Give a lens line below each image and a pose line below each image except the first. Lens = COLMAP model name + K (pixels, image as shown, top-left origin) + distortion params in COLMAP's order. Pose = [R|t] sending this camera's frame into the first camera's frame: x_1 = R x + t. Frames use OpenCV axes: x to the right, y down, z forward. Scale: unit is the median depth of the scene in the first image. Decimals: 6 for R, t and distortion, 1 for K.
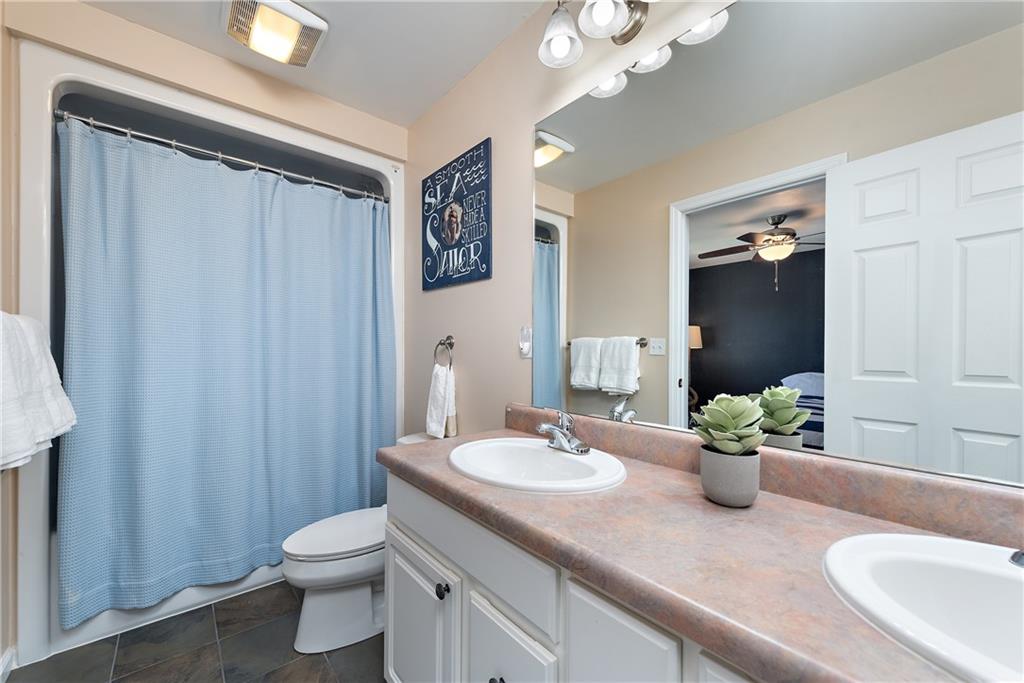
lens RADIAL K [[401.3, 0, 513.2], [0, 401.3, 348.9], [0, 0, 1]] dist [0.000330, 0.000069]
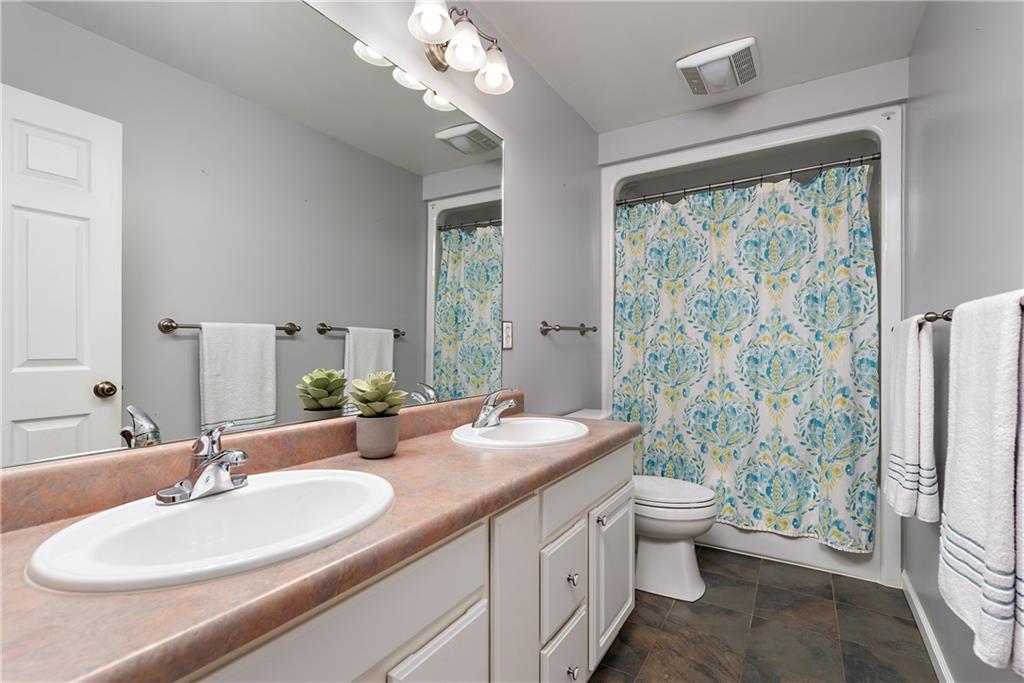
lens RADIAL K [[478.8, 0, 512.0], [0, 478.8, 341.5], [0, 0, 1]] dist [0.000489, 0.000050]
pose [[-0.302262, -0.005645, 0.953208, -0.925054], [-0.011602, 0.999930, 0.002243, 0.008566], [-0.953154, -0.010381, -0.302307, 1.004950]]
